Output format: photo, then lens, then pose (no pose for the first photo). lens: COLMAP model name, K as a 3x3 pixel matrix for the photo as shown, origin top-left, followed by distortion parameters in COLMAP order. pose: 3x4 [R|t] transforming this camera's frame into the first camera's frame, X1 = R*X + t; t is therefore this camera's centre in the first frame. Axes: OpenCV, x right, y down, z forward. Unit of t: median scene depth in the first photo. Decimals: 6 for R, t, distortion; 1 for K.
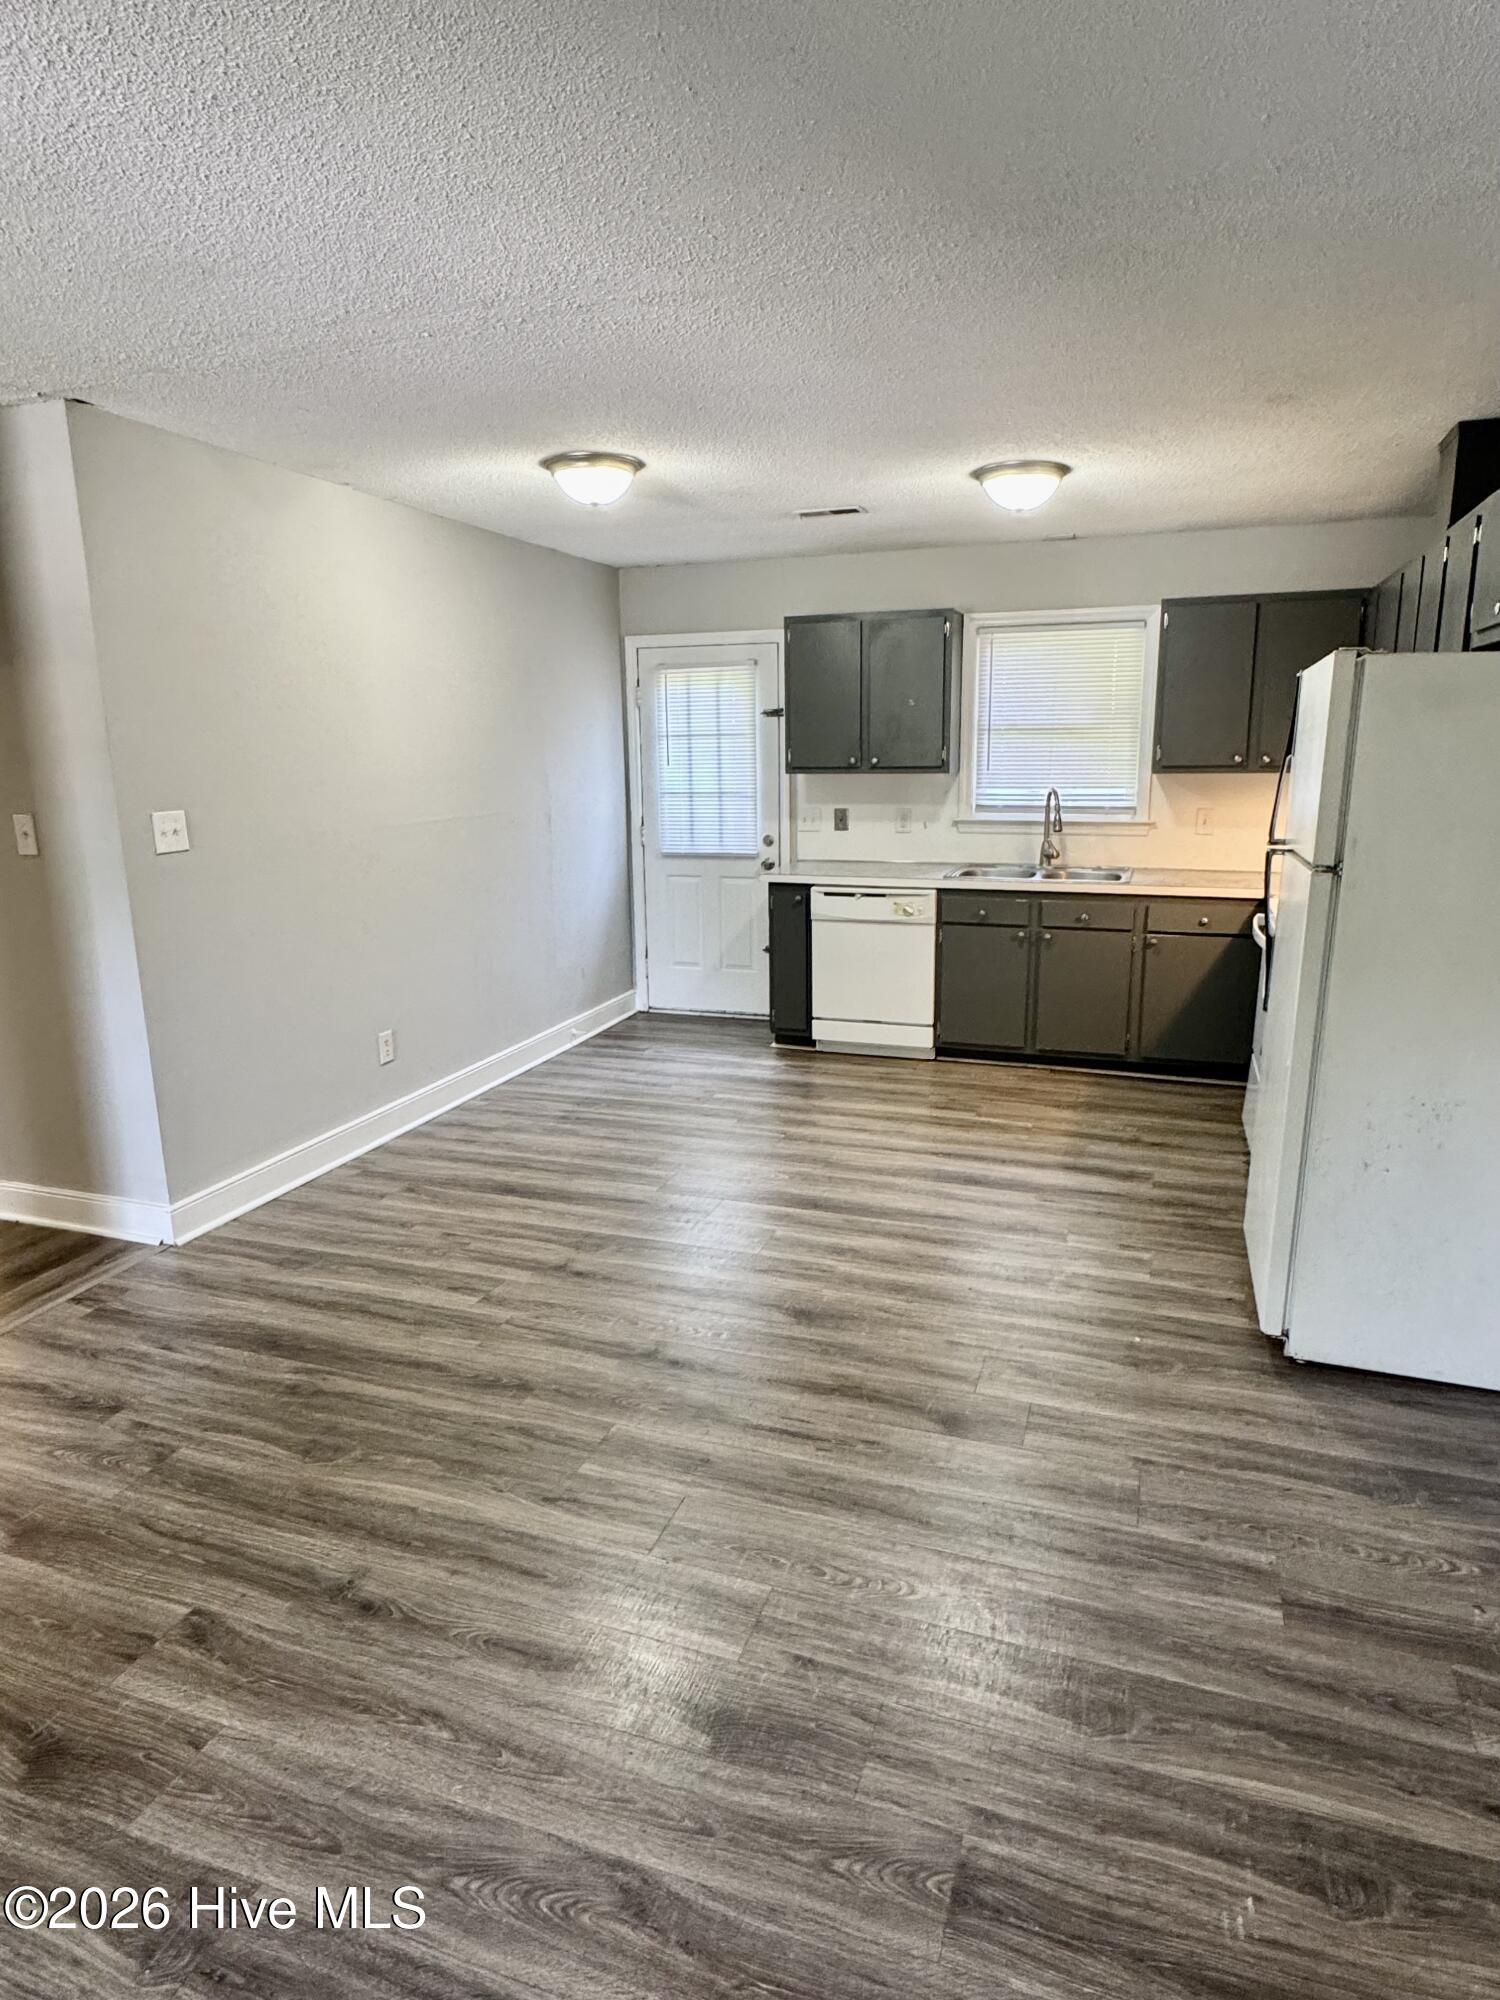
lens RADIAL K [[1157.3, 0, 758.7], [0, 1157.3, 993.4], [0, 0, 1]] dist [-0.003521, 0.001291]
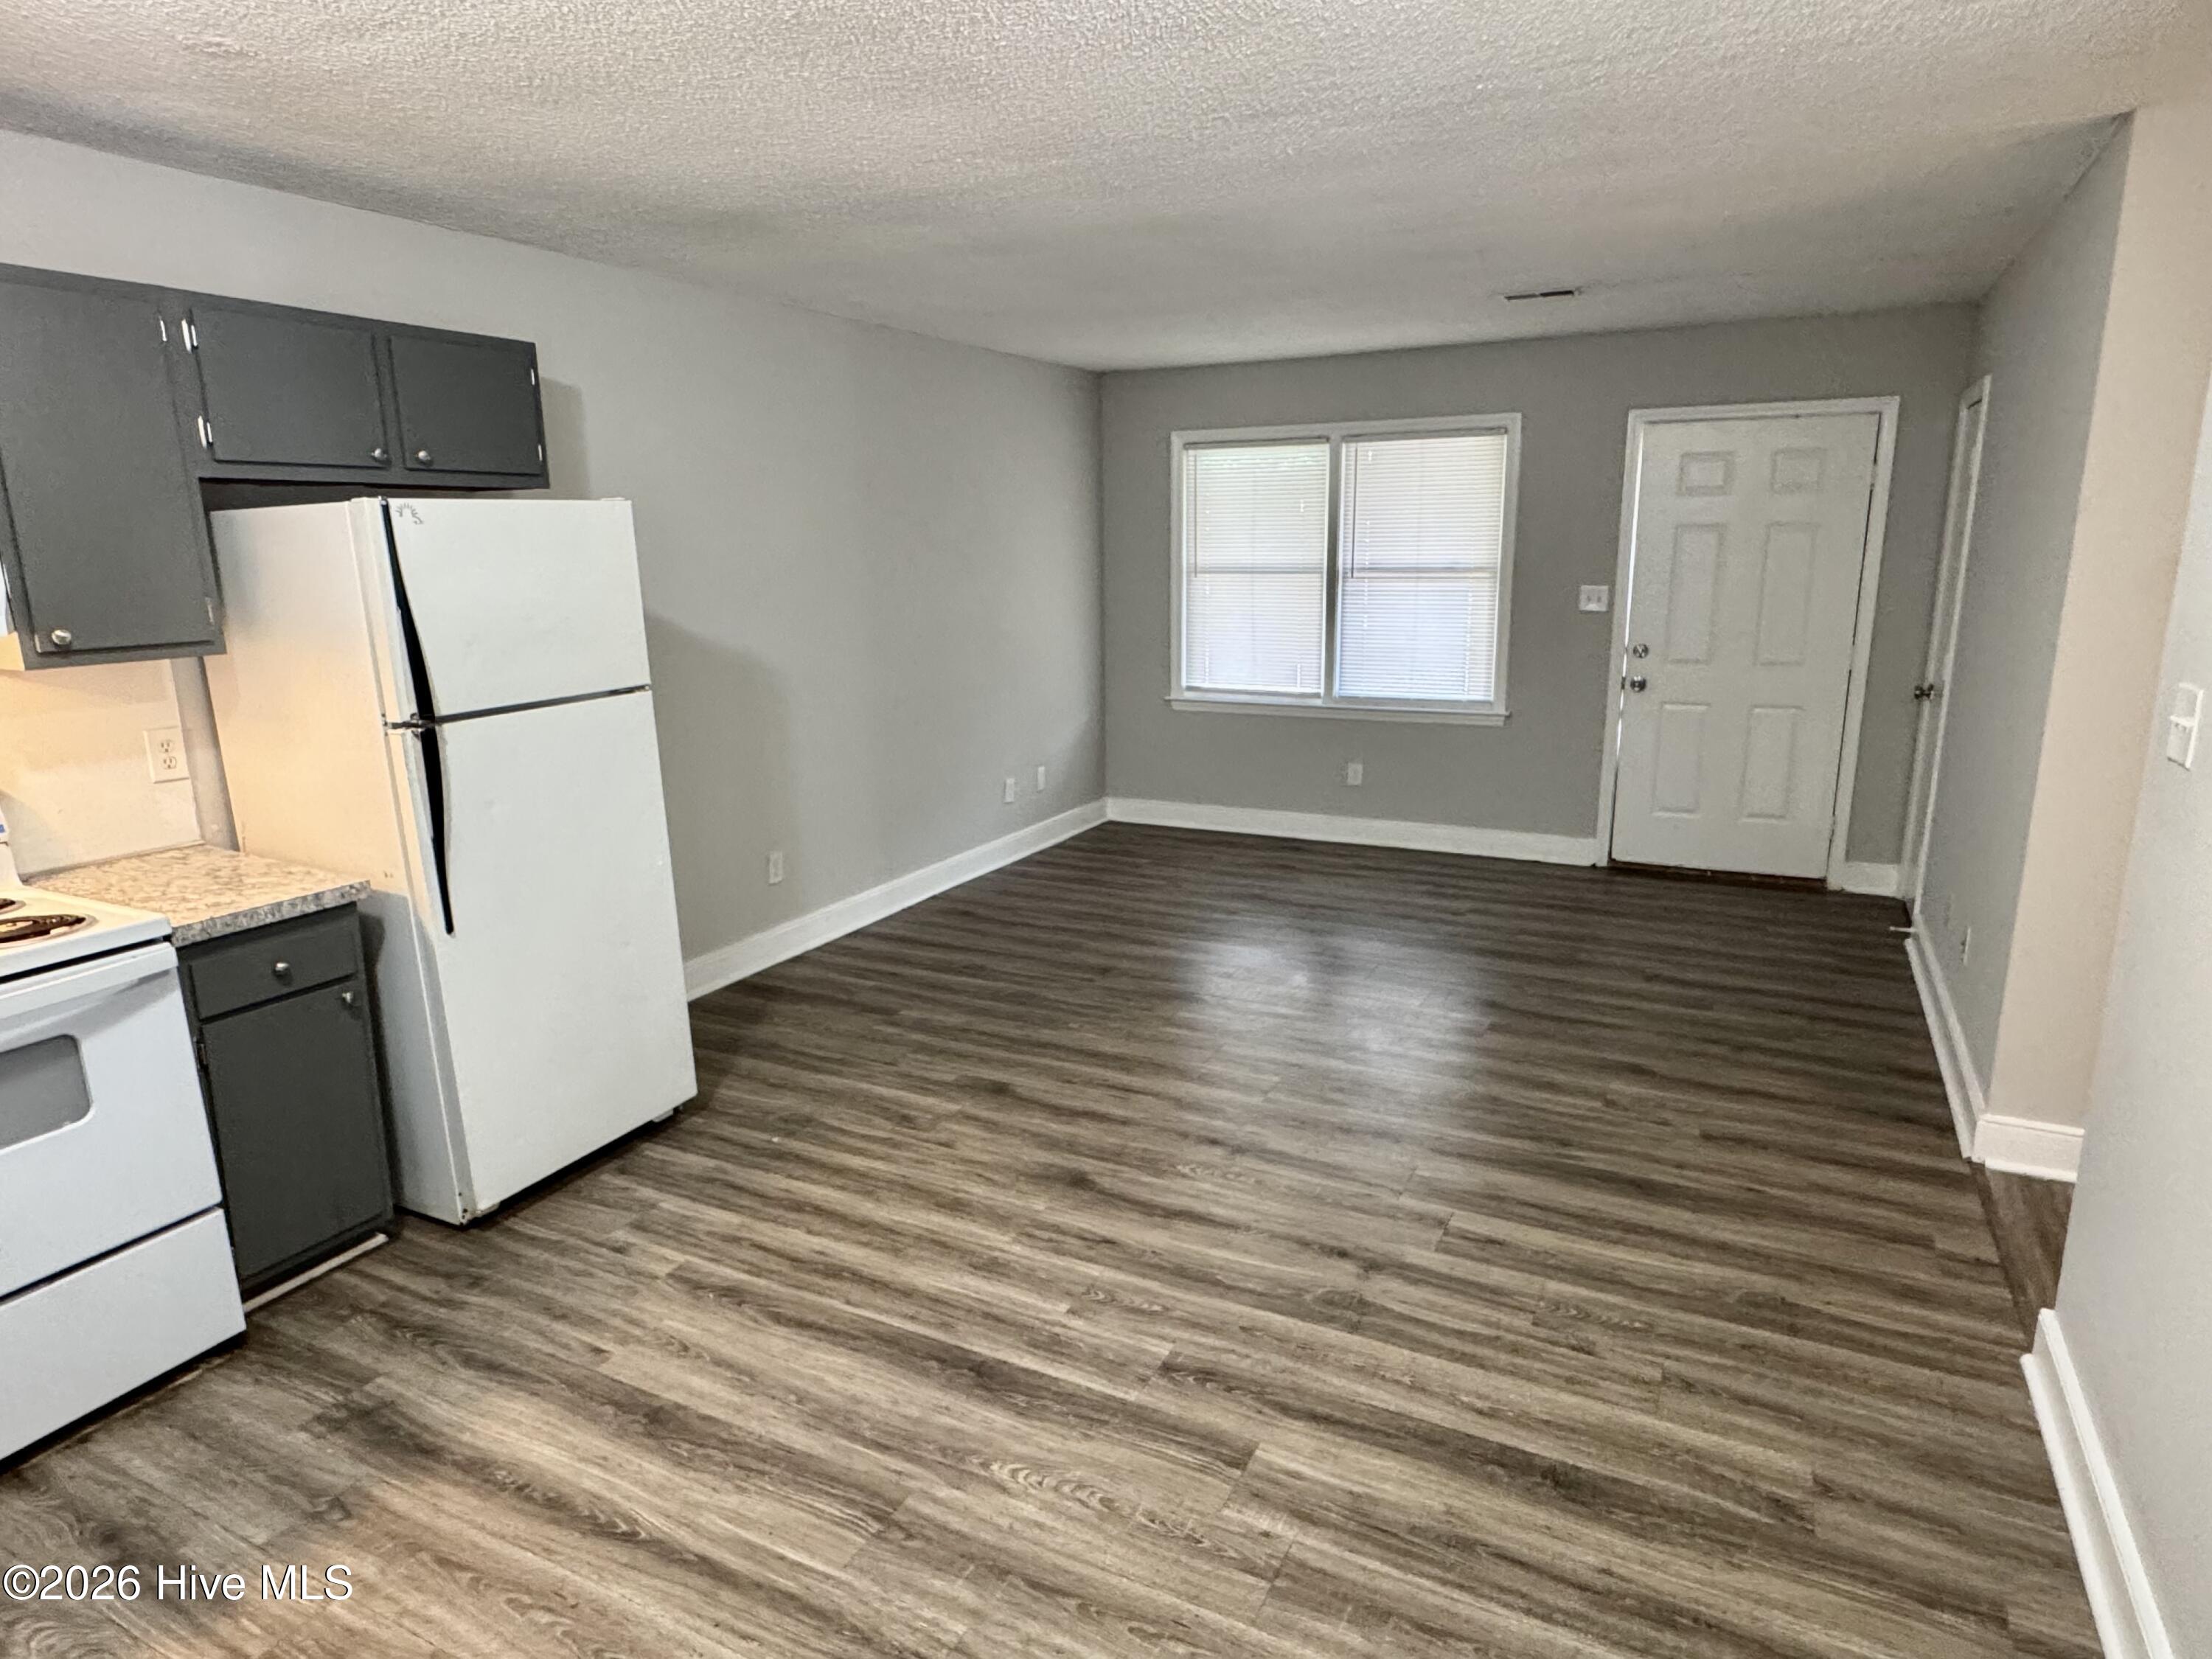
lens RADIAL K [[1280.0, 0, 1099.6], [0, 1280.0, 827.1], [0, 0, 1]] dist [-0.003521, 0.001291]
pose [[-0.989238, -0.006144, 0.146186, -0.077850], [0.055659, 0.908203, 0.414811, -0.248478], [-0.135316, 0.418484, -0.898087, 1.098177]]
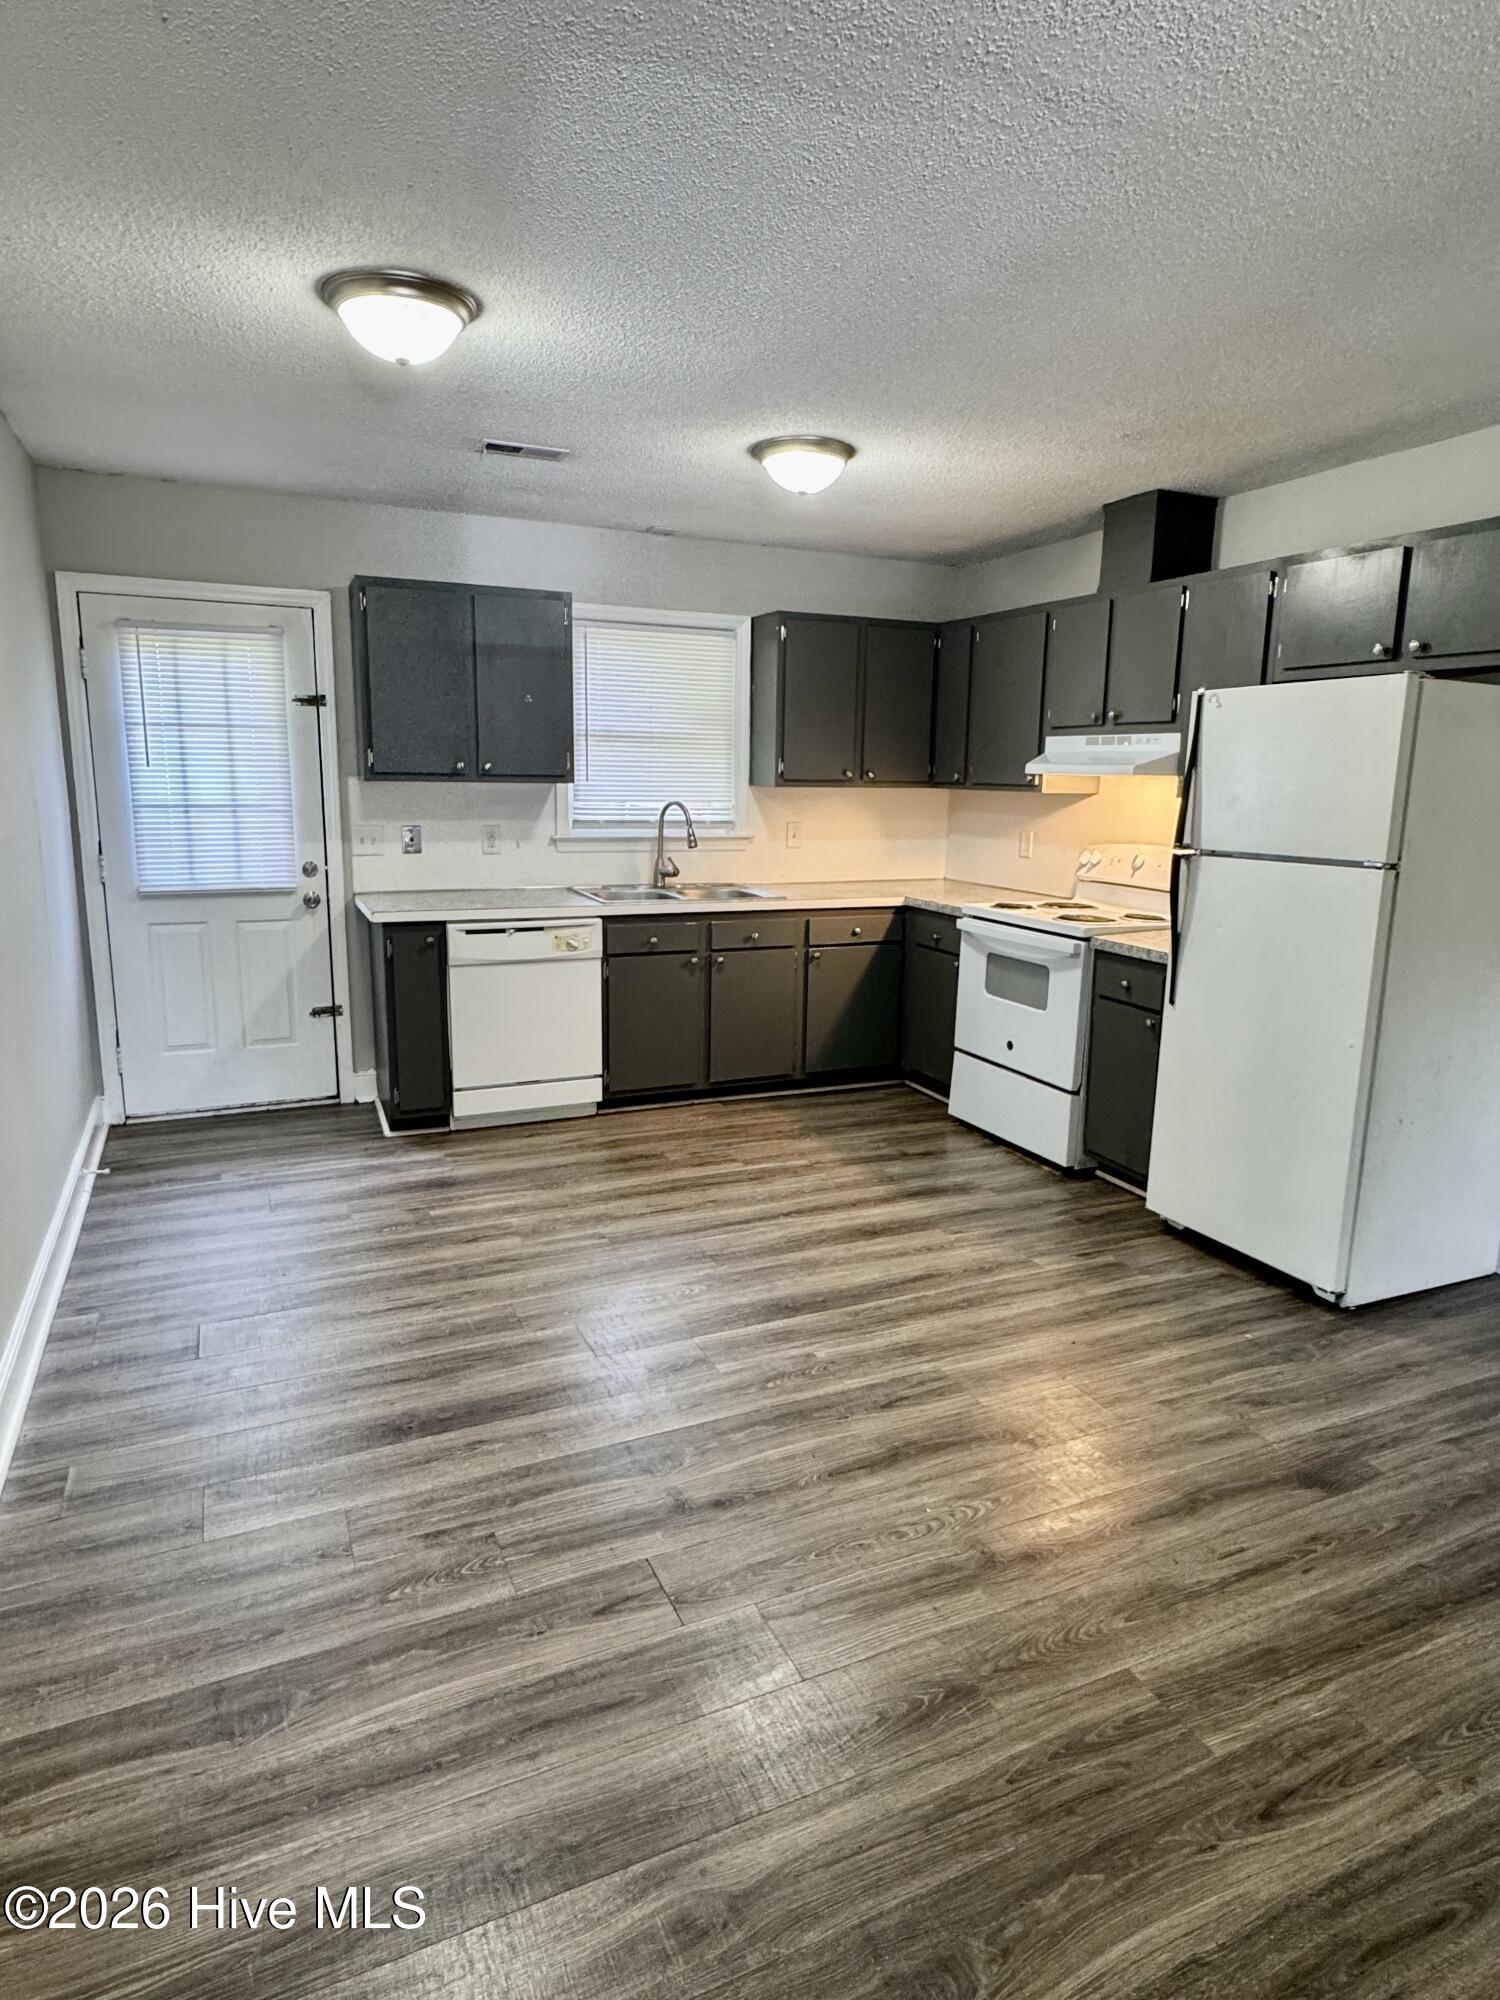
lens RADIAL K [[1157.3, 0, 758.7], [0, 1157.3, 993.4], [0, 0, 1]] dist [-0.003521, 0.001291]
pose [[0.720938, -0.107385, 0.684629, -0.375103], [0.120189, 0.992325, 0.029085, -0.046866], [-0.682498, 0.061317, 0.728311, 0.311368]]
